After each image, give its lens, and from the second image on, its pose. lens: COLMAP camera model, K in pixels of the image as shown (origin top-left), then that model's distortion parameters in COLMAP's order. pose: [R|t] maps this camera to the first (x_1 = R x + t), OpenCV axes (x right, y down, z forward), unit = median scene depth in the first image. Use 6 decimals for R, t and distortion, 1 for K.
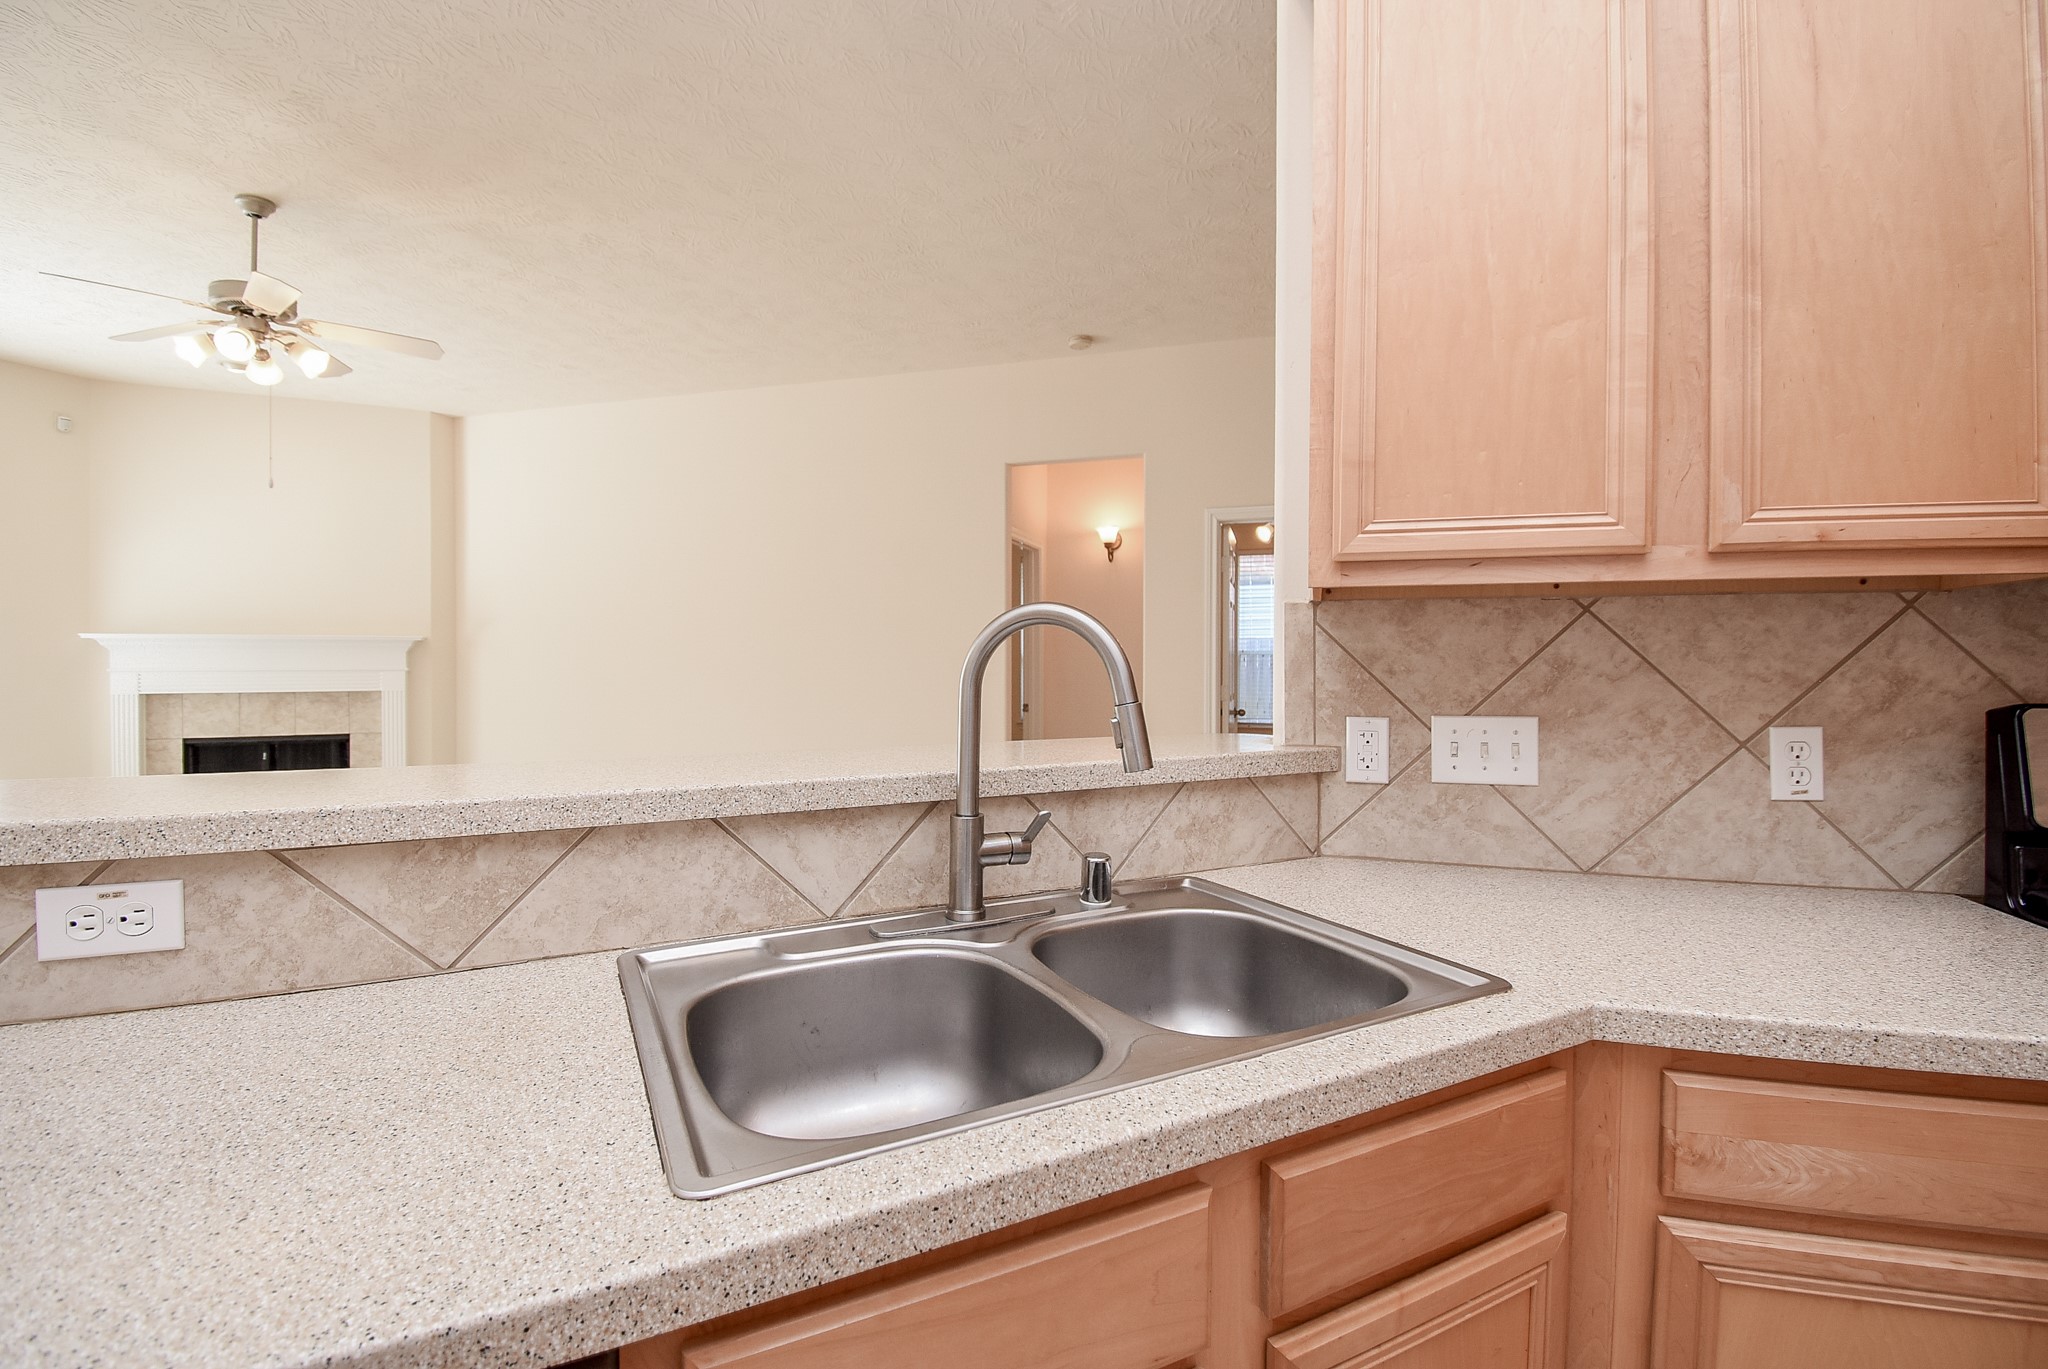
lens RADIAL K [[909.9, 0, 1021.0], [0, 909.9, 680.2], [0, 0, 1]] dist [-0.004644, -0.010885]
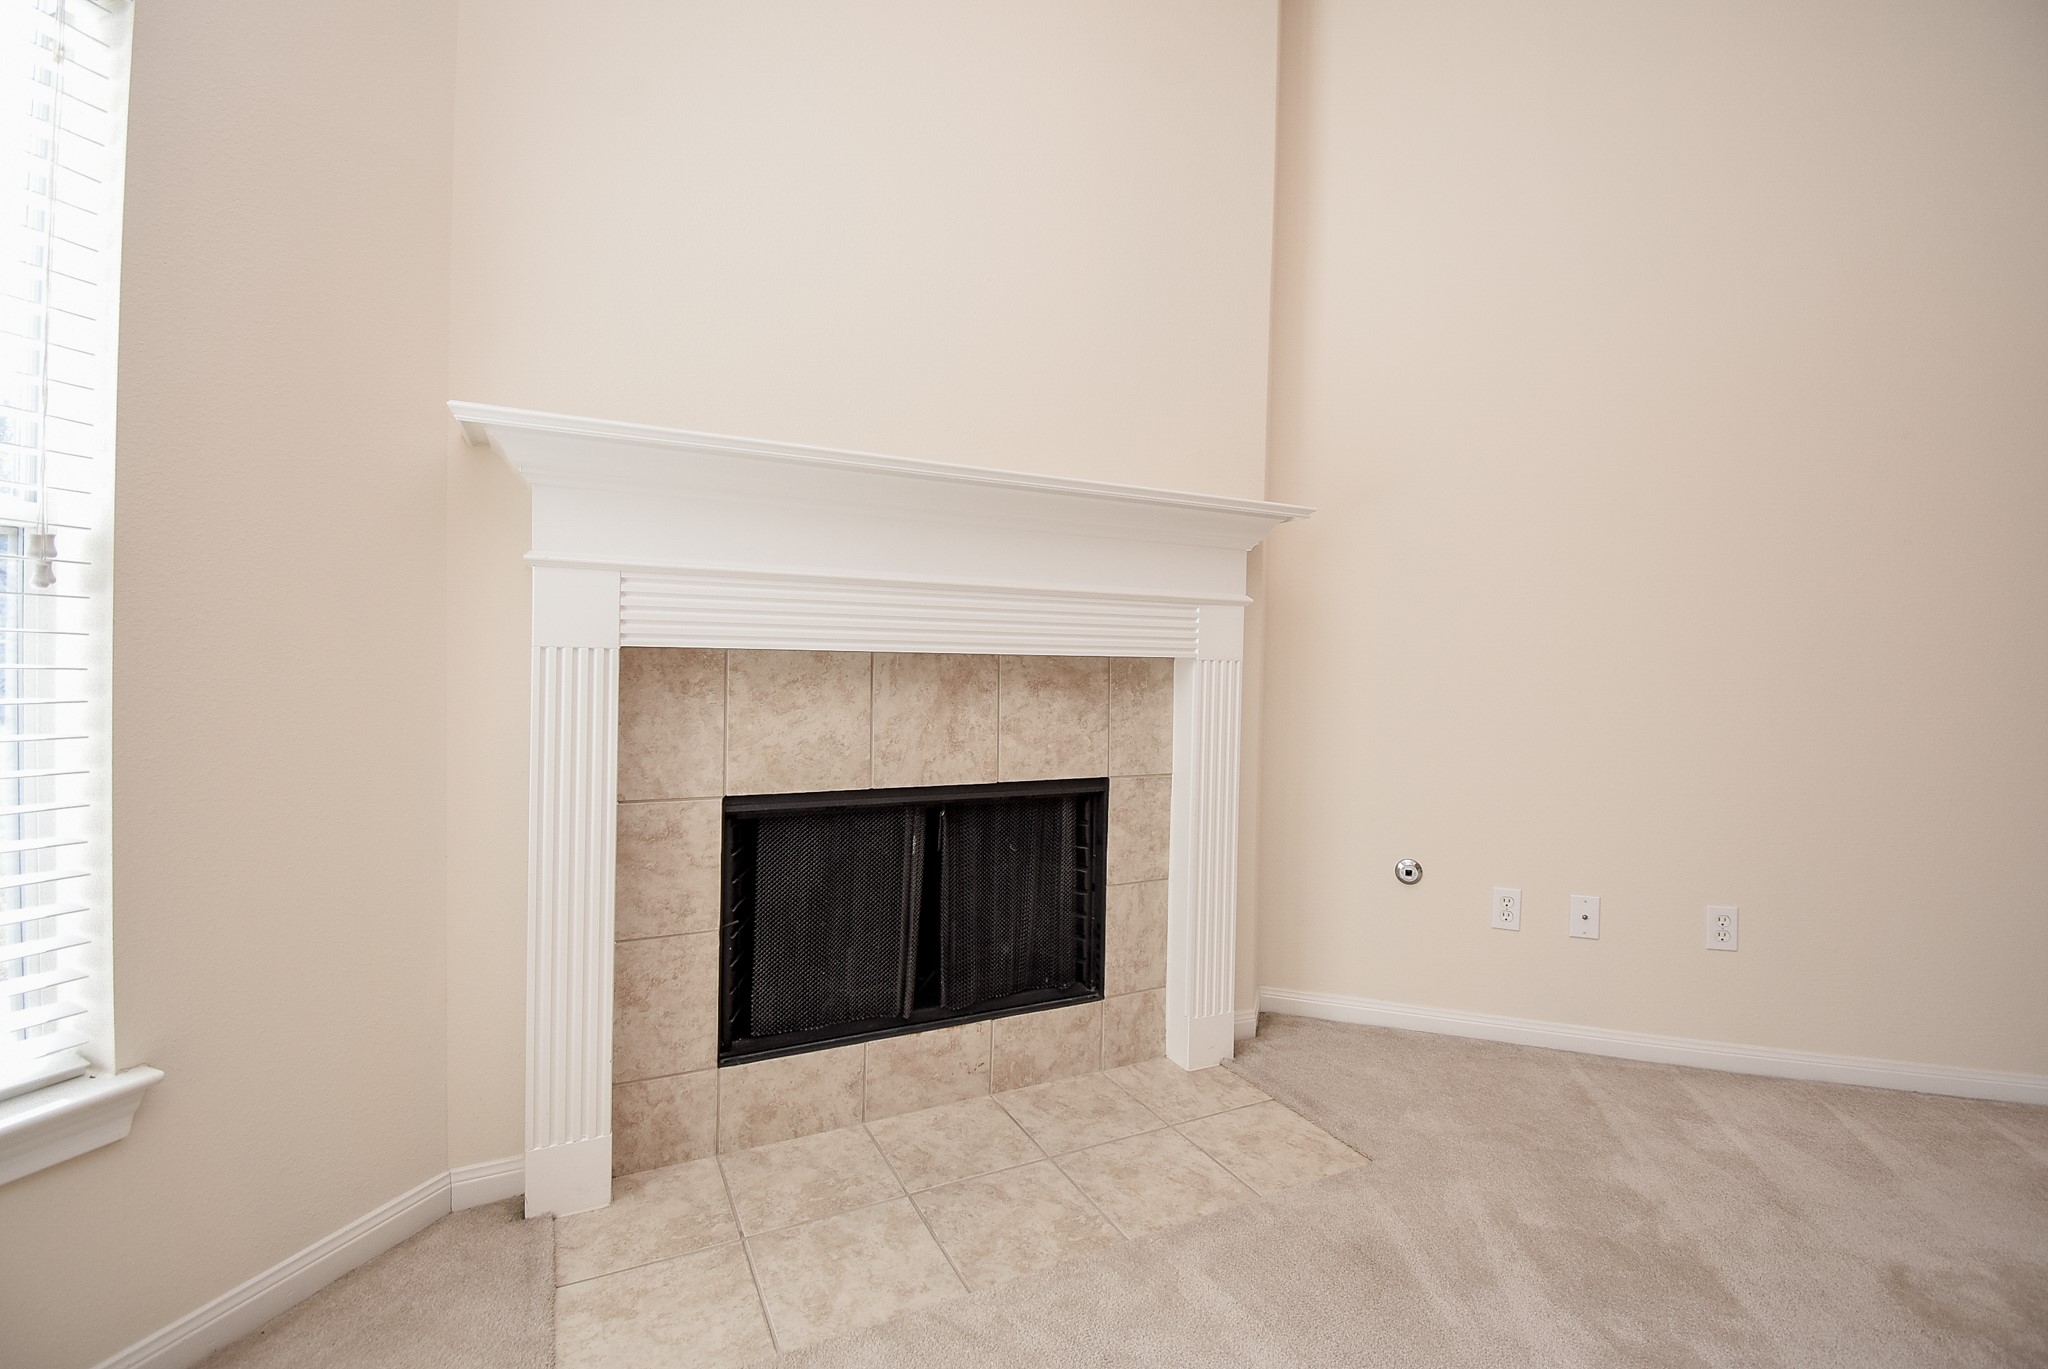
lens RADIAL K [[909.9, 0, 1016.7], [0, 909.9, 659.8], [0, 0, 1]] dist [-0.004644, -0.010885]
pose [[0.999686, 0.023455, -0.008856, -3.184120], [-0.023582, 0.999616, -0.014550, 0.077904], [0.008512, 0.014755, 0.999855, 2.655069]]
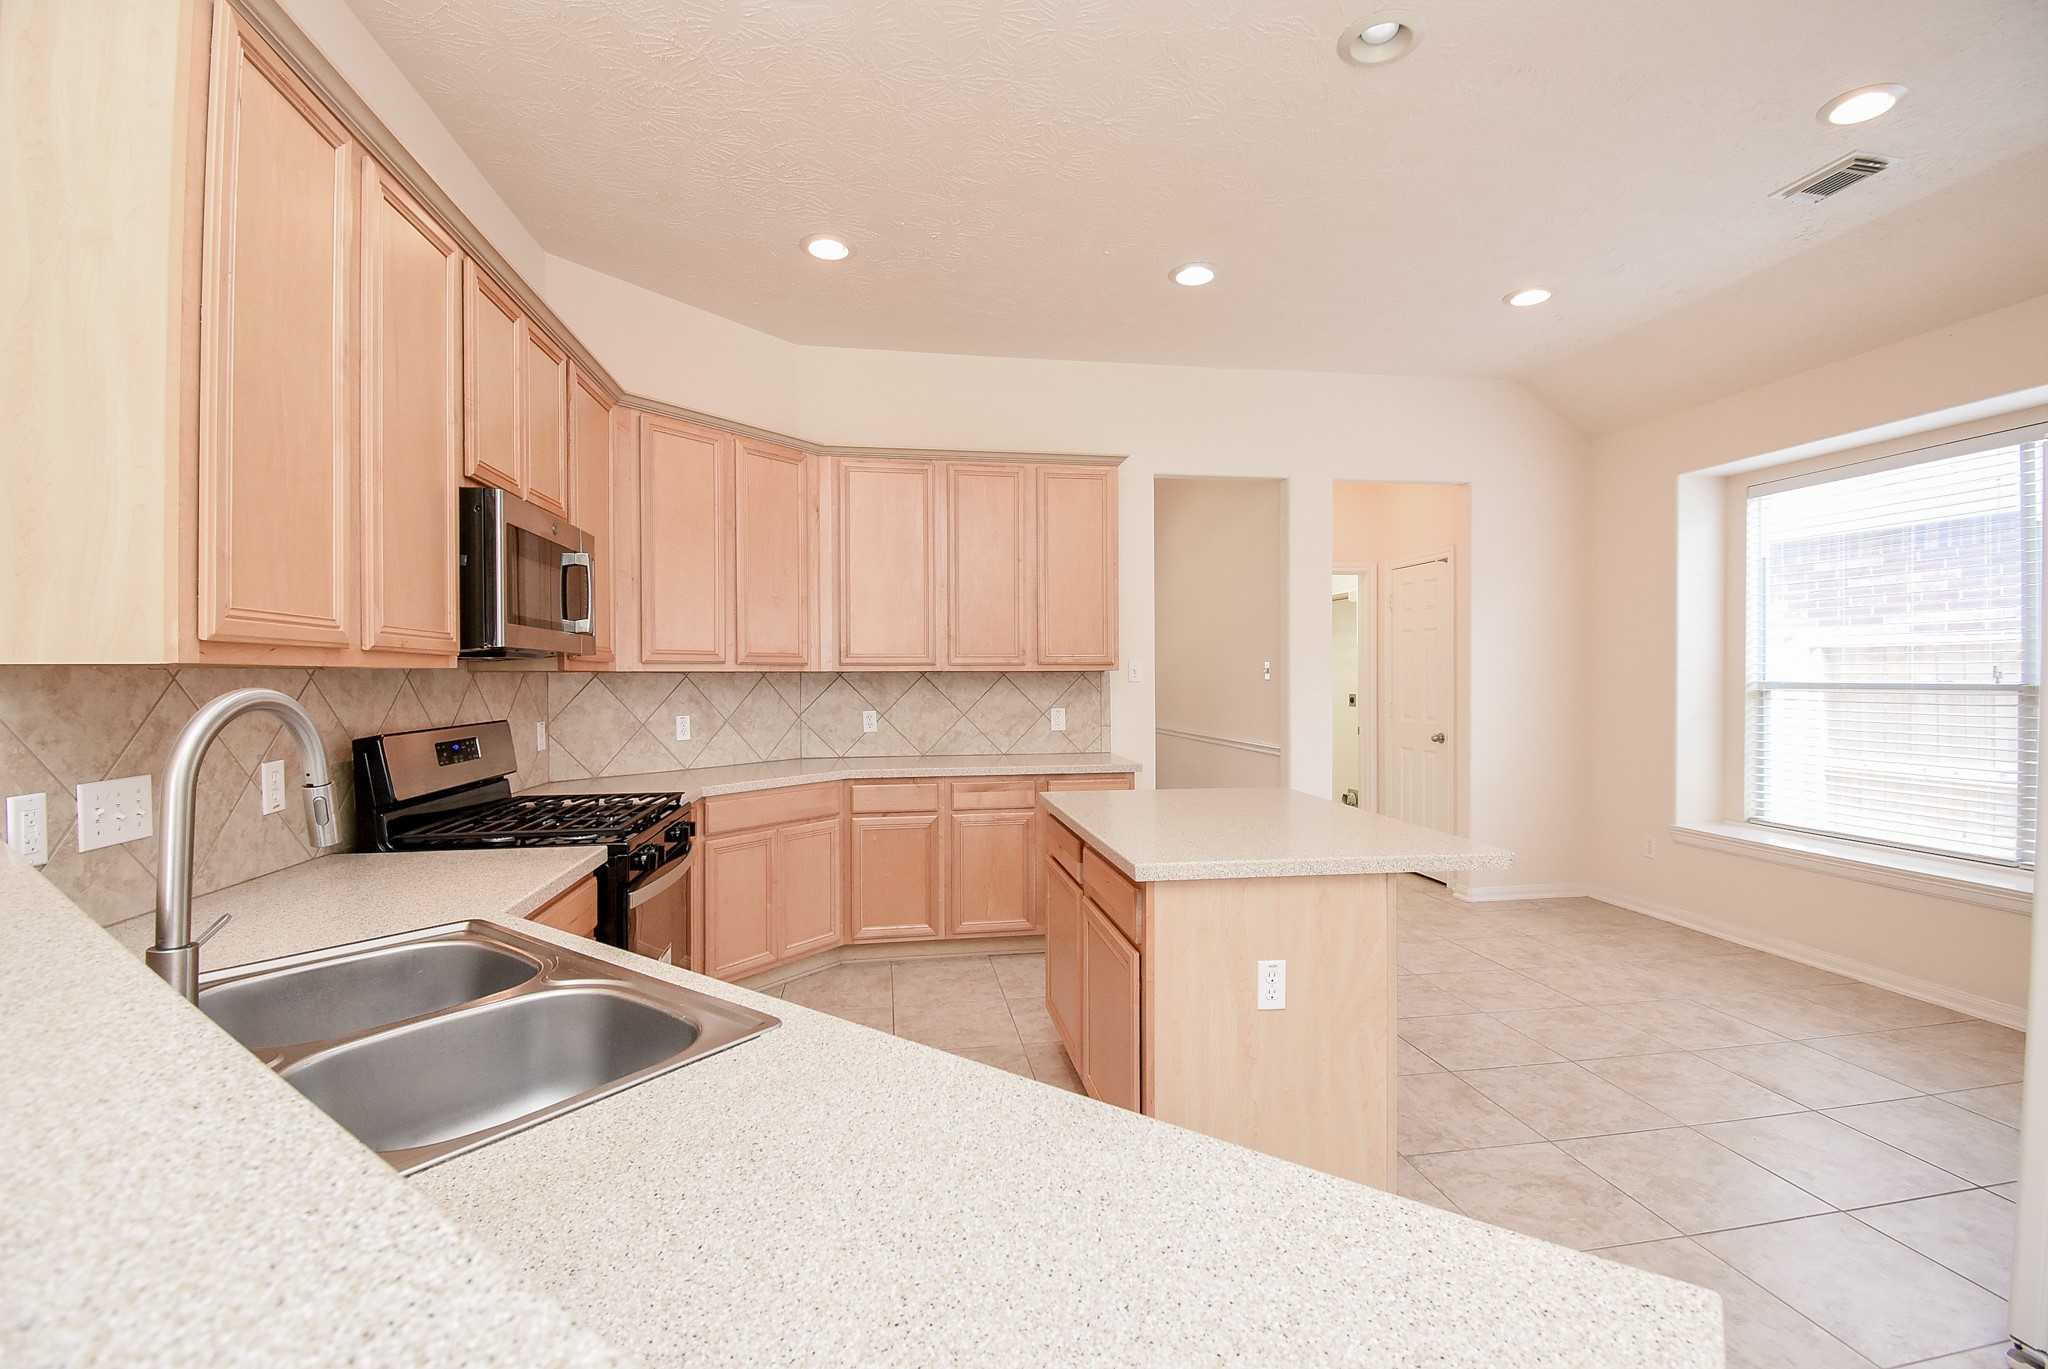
lens RADIAL K [[909.9, 0, 1017.8], [0, 909.9, 682.6], [0, 0, 1]] dist [-0.004644, -0.010885]
pose [[-0.445733, -0.005132, 0.895151, -0.862518], [0.022649, 0.999599, 0.017009, -0.064491], [-0.894879, 0.027856, -0.445438, 0.516920]]
